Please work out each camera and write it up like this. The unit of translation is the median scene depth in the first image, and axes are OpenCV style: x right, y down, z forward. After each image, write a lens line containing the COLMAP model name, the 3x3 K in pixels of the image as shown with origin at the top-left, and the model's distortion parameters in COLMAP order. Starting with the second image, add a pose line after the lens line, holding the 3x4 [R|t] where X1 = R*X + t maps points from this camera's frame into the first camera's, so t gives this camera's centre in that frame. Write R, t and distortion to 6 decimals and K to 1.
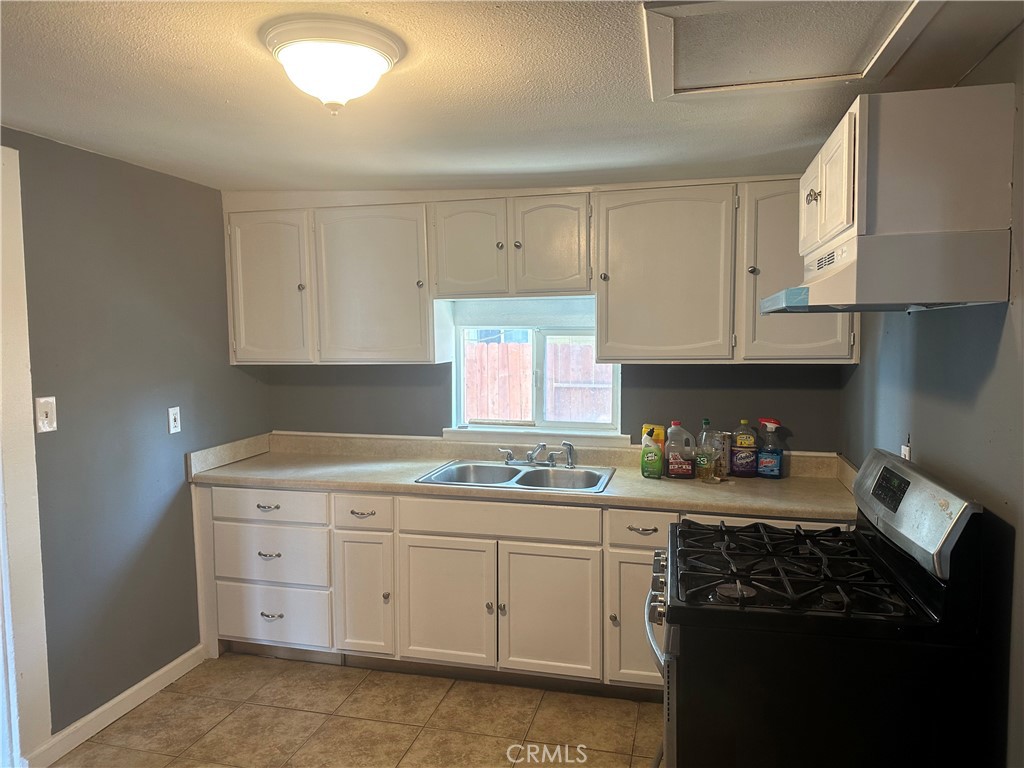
lens RADIAL K [[725.0, 0, 512.0], [0, 725.0, 384.0], [0, 0, 1]] dist [0.113738, -0.098638]
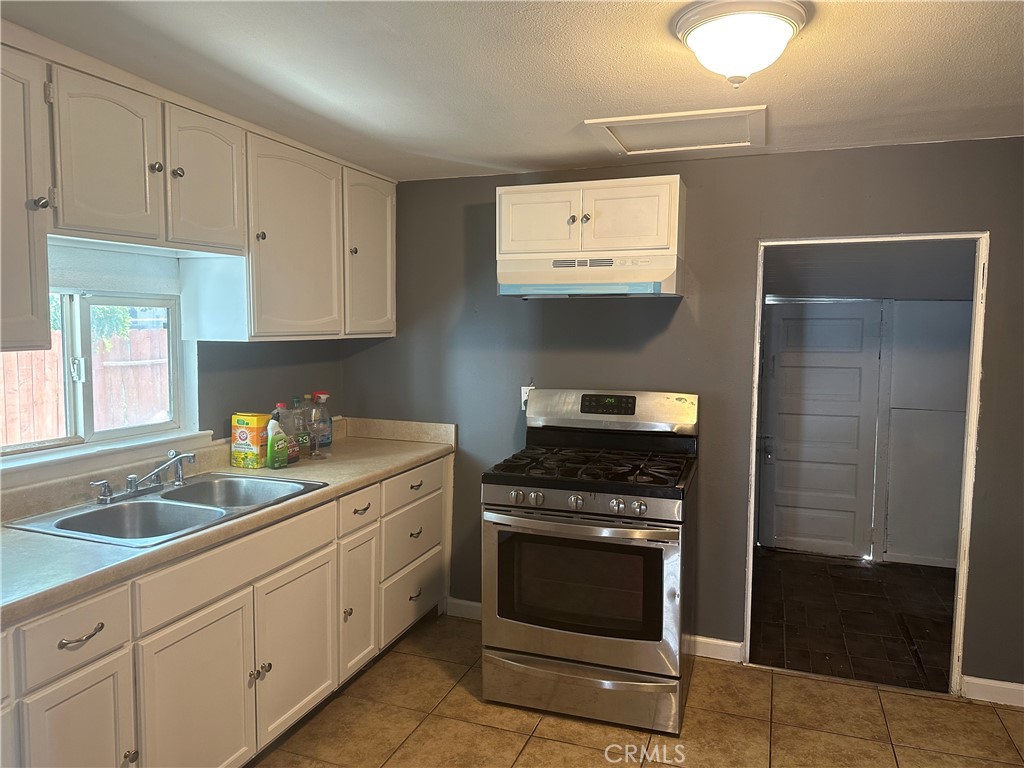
lens RADIAL K [[729.1, 0, 512.0], [0, 729.1, 384.0], [0, 0, 1]] dist [0.069498, -0.102873]
pose [[0.075308, -0.073275, 0.994464, -0.686411], [0.063048, 0.995651, 0.068587, -0.018235], [-0.995165, 0.057534, 0.079600, 0.644219]]
